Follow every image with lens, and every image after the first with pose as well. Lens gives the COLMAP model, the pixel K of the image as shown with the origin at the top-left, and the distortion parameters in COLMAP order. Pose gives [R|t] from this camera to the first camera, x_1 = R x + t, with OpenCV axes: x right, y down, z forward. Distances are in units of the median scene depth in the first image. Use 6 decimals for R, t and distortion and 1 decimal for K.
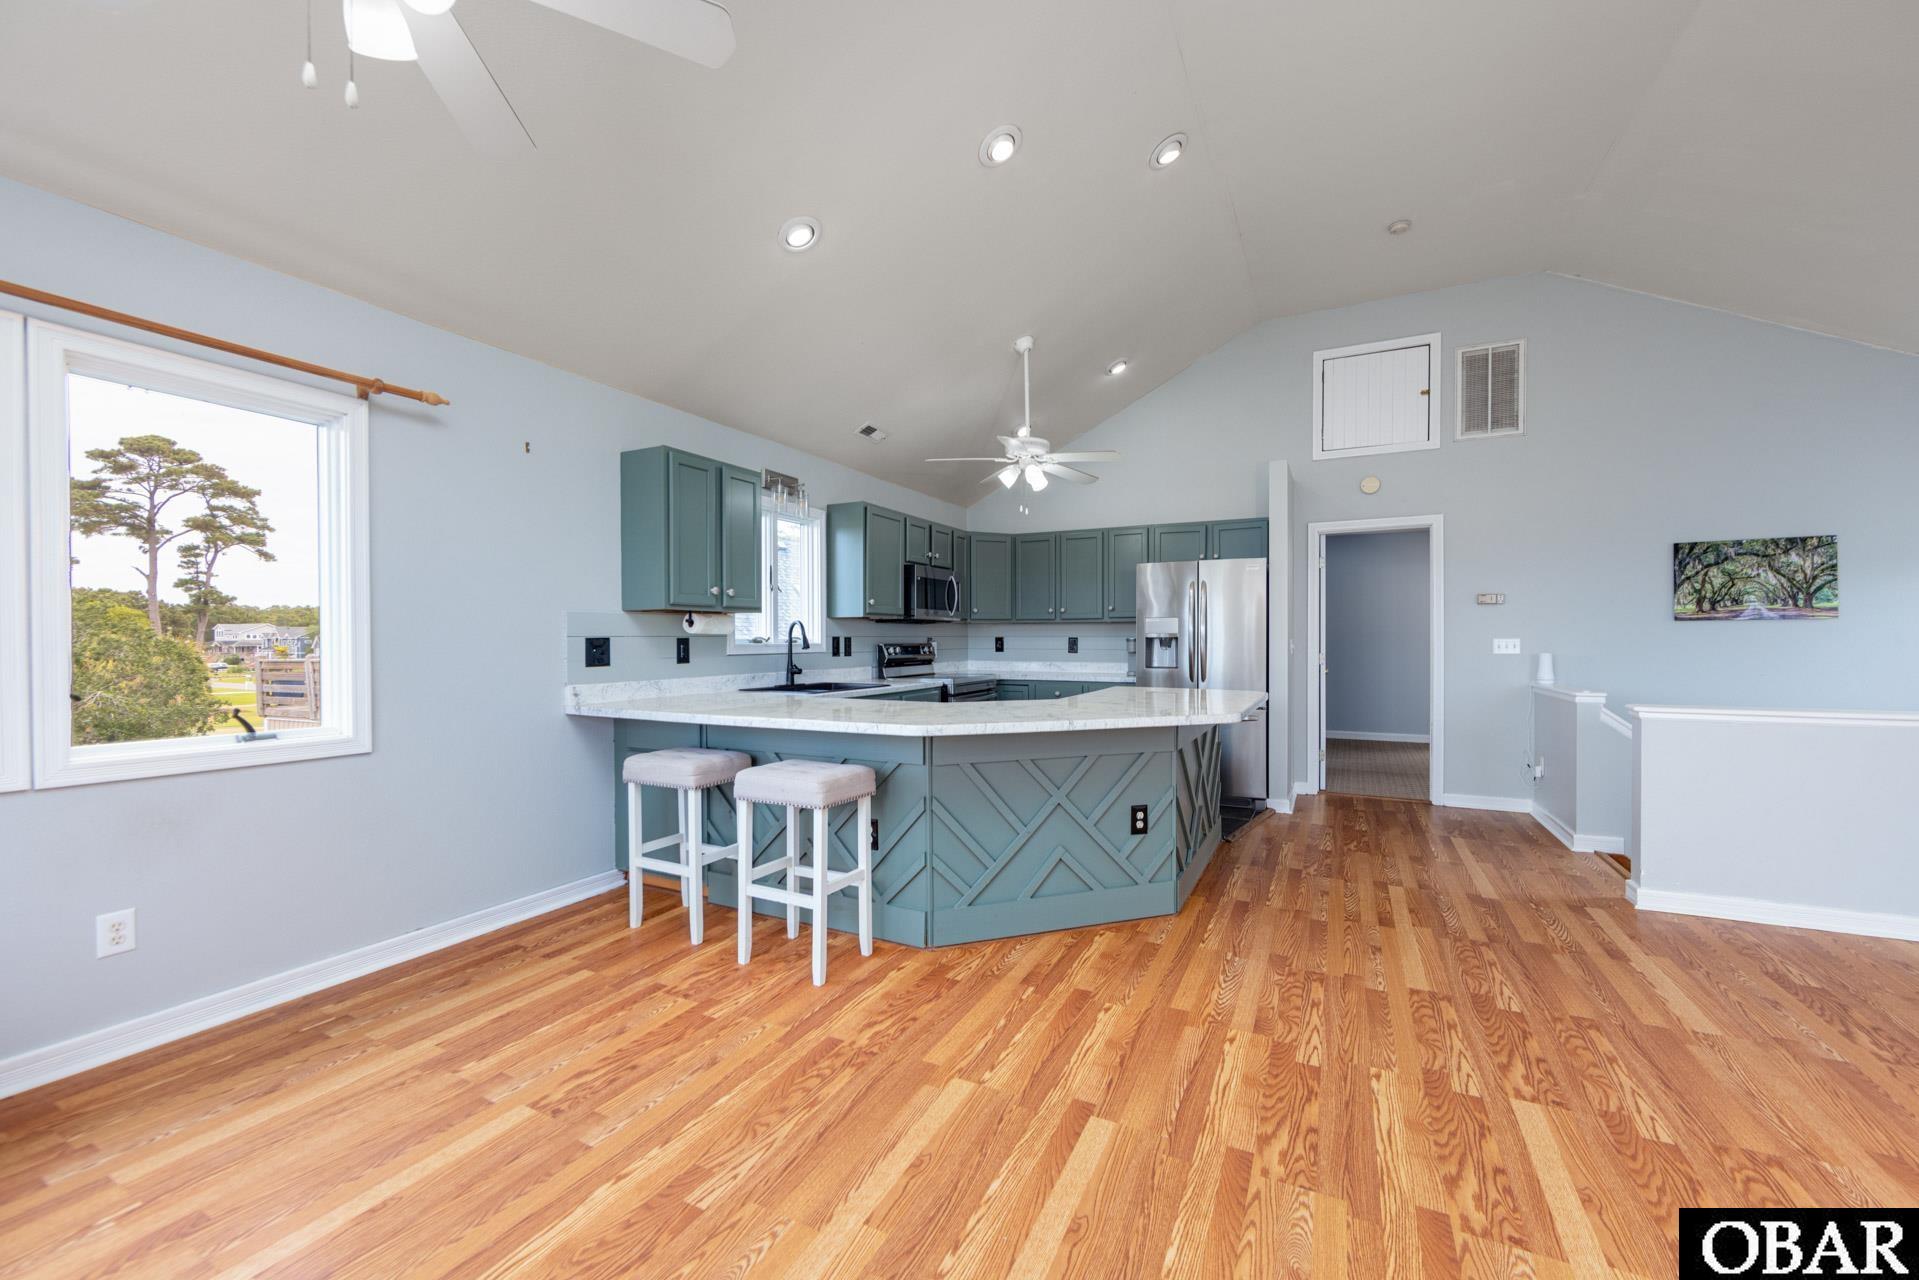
lens RADIAL K [[752.4, 0, 960.4], [0, 752.4, 640.9], [0, 0, 1]] dist [-0.002457, -0.000179]
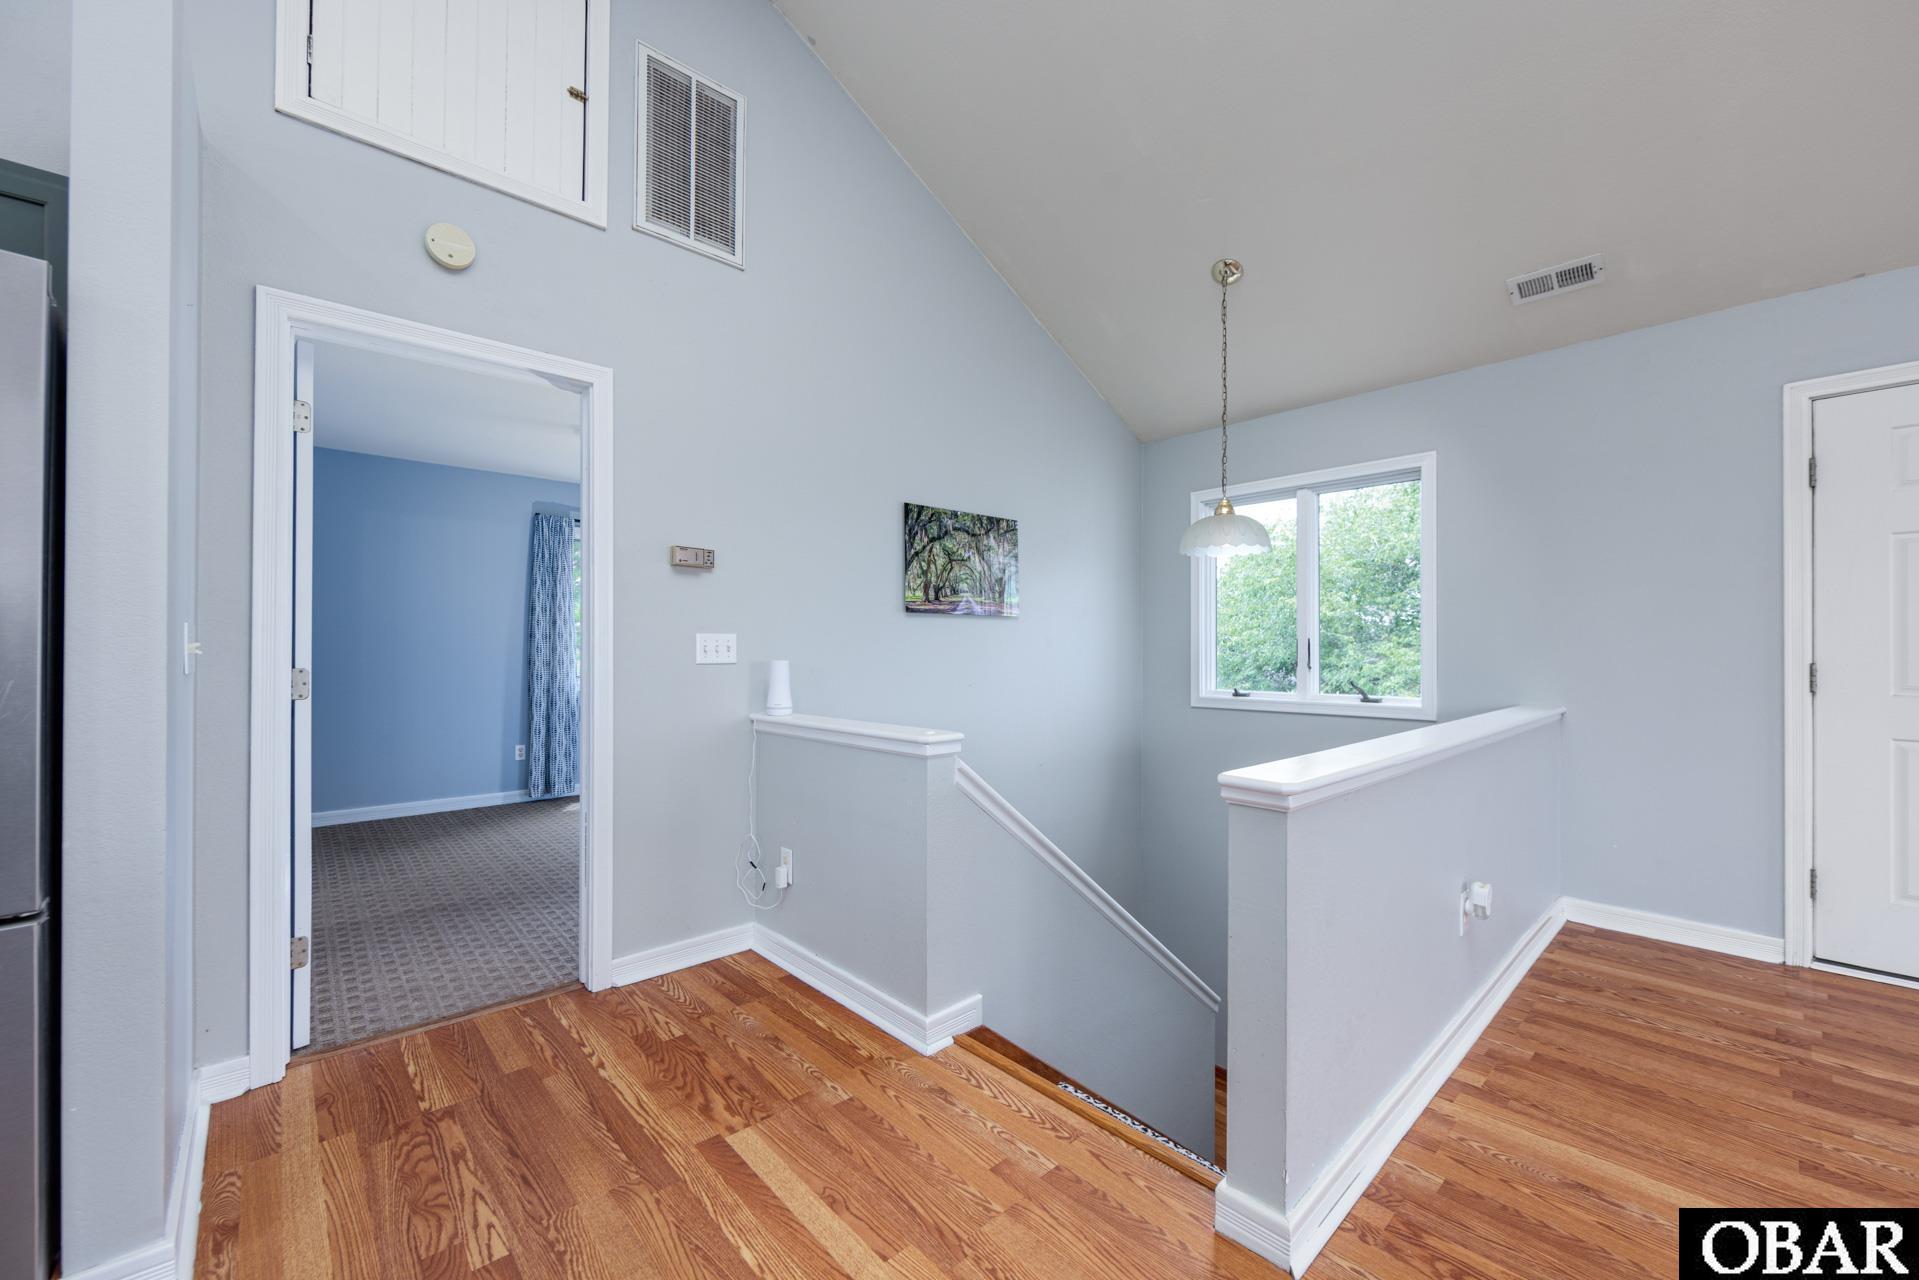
lens RADIAL K [[752.4, 0, 957.8], [0, 752.4, 647.3], [0, 0, 1]] dist [-0.002457, -0.000179]
pose [[0.357569, 0.014832, 0.933769, 0.323856], [0.007742, 0.999792, -0.018845, 0.019658], [-0.933855, 0.013968, 0.357380, 0.725185]]
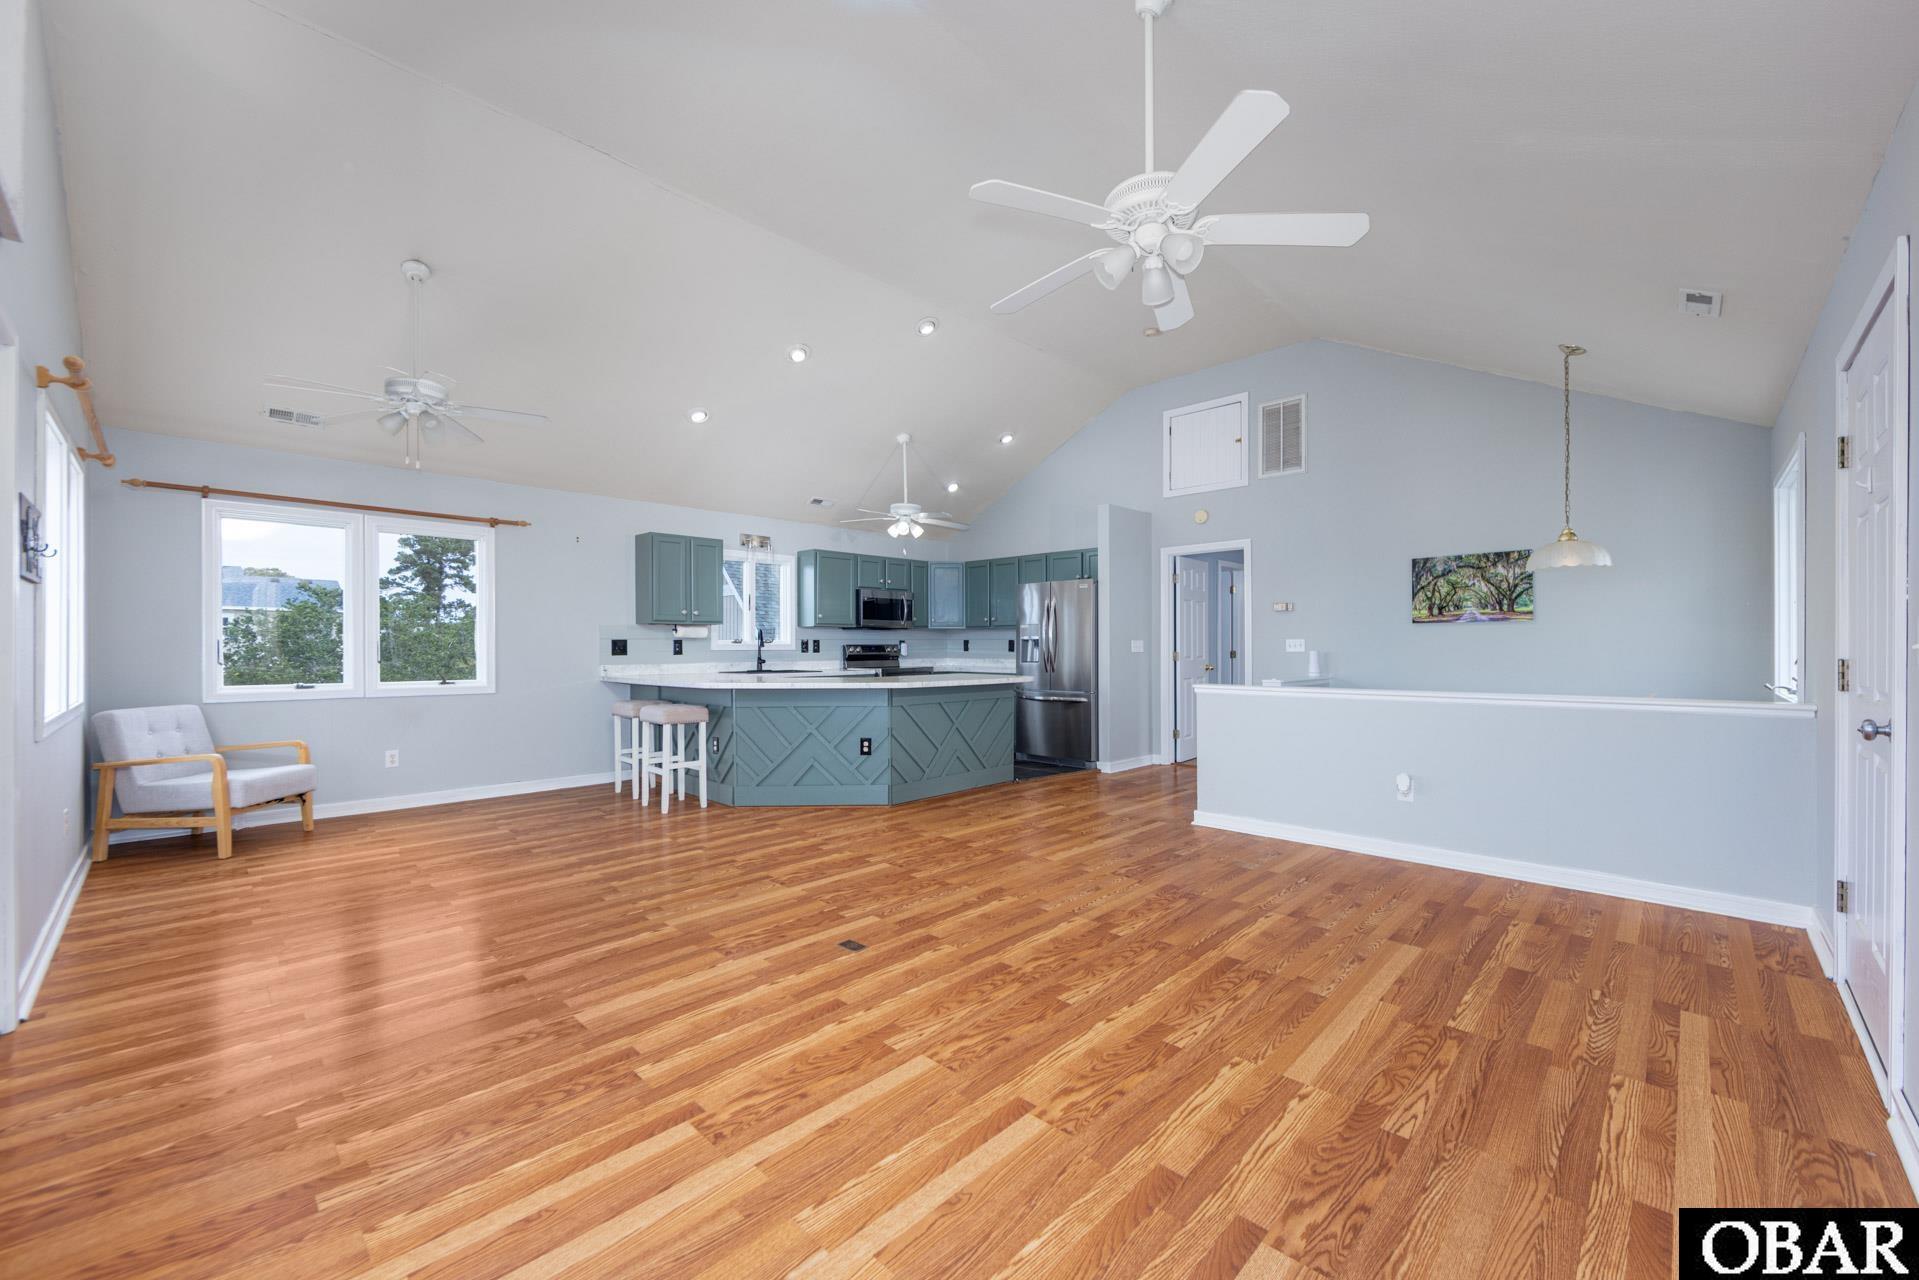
lens RADIAL K [[752.4, 0, 960.6], [0, 752.4, 643.5], [0, 0, 1]] dist [-0.002457, -0.000179]
pose [[0.954265, -0.001587, -0.298958, 0.640805], [0.000180, 0.999989, -0.004734, 0.010683], [0.298962, 0.004463, 0.954255, -0.367164]]
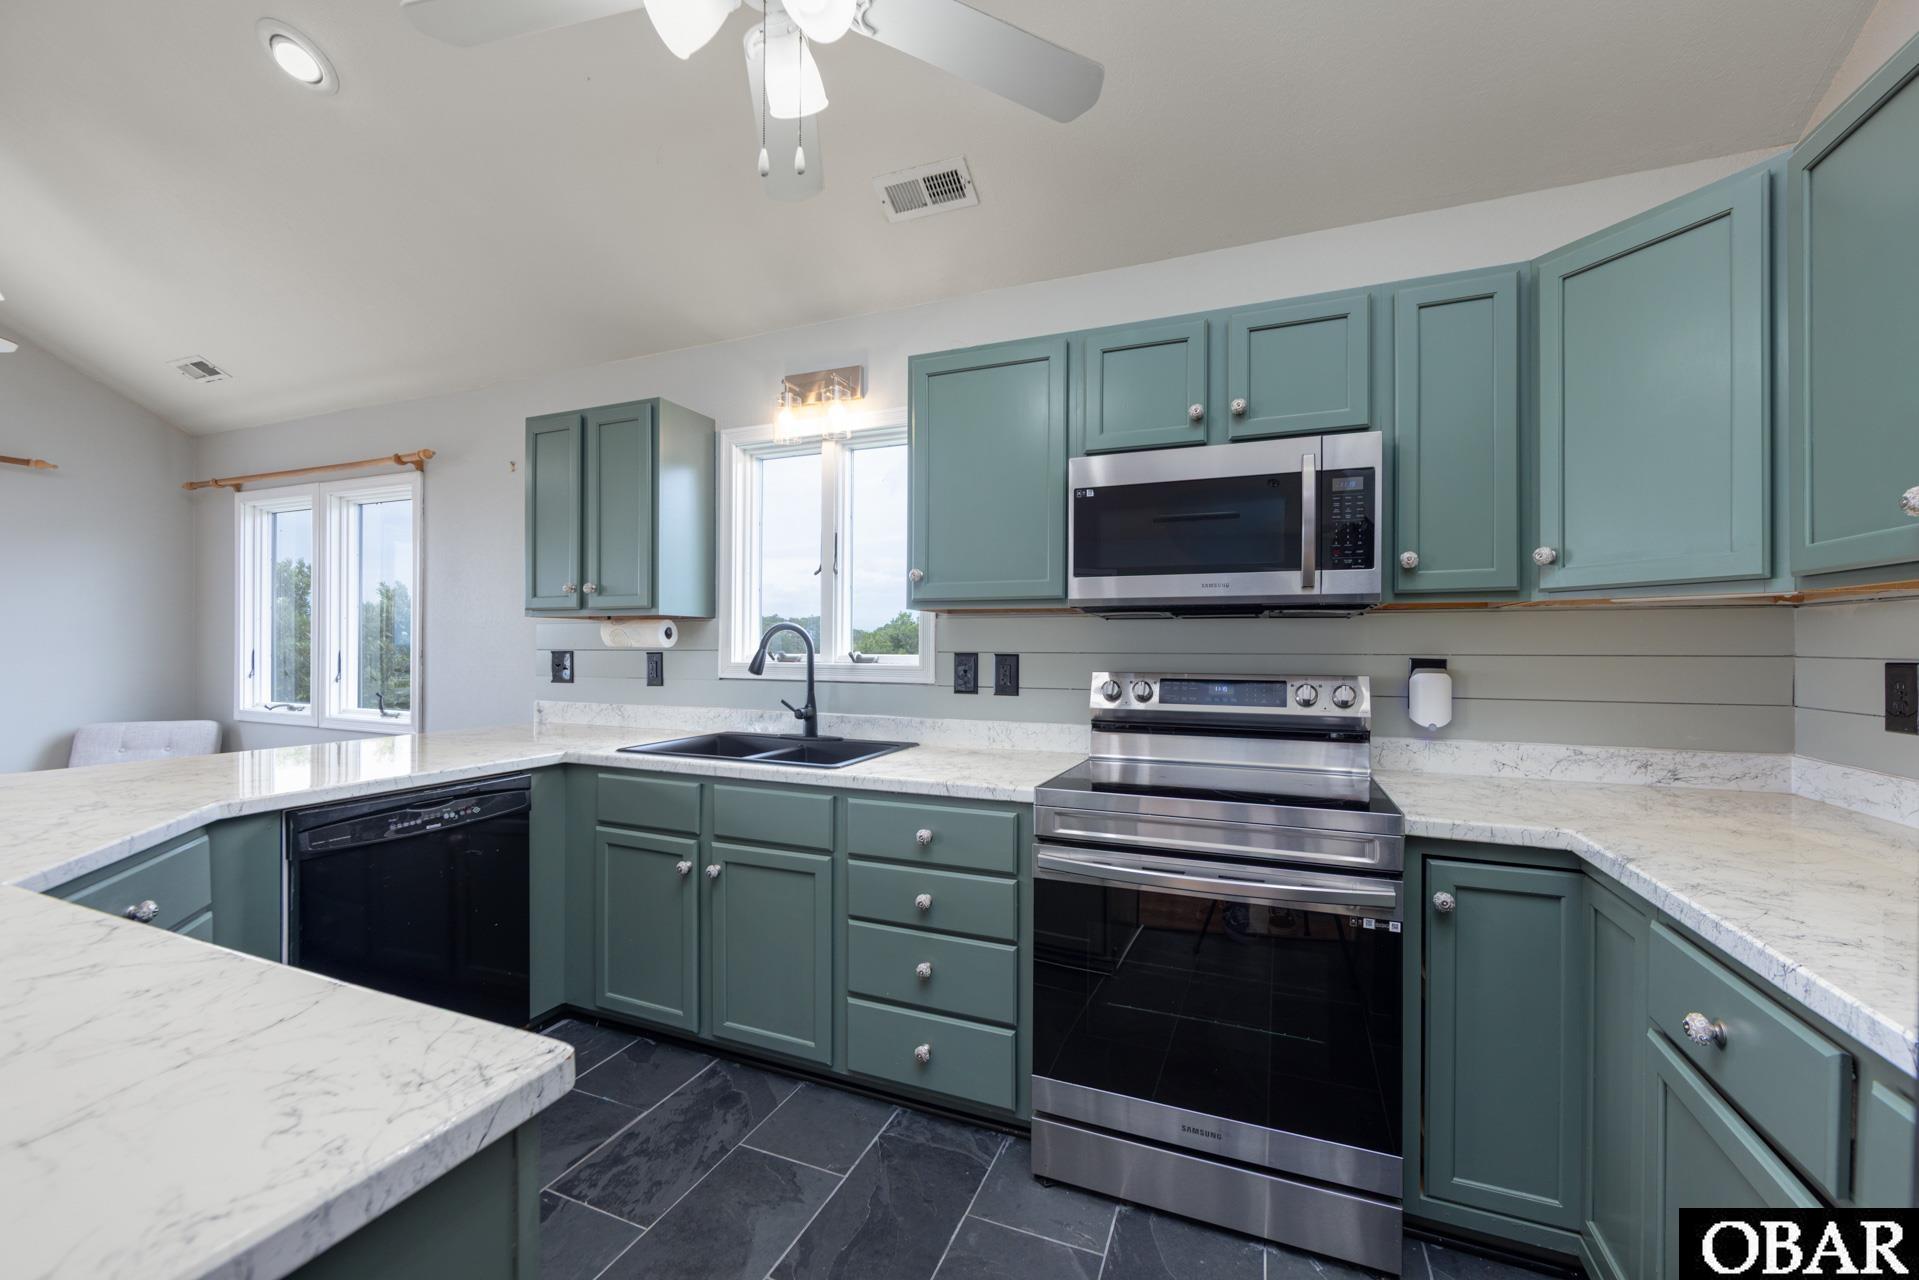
lens RADIAL K [[752.4, 0, 966.3], [0, 752.4, 645.8], [0, 0, 1]] dist [-0.002457, -0.000179]
pose [[0.080640, -0.000164, -0.996743, 0.349998], [-0.008795, 0.999961, -0.000876, -0.010409], [0.996704, 0.008837, 0.080636, 1.071696]]
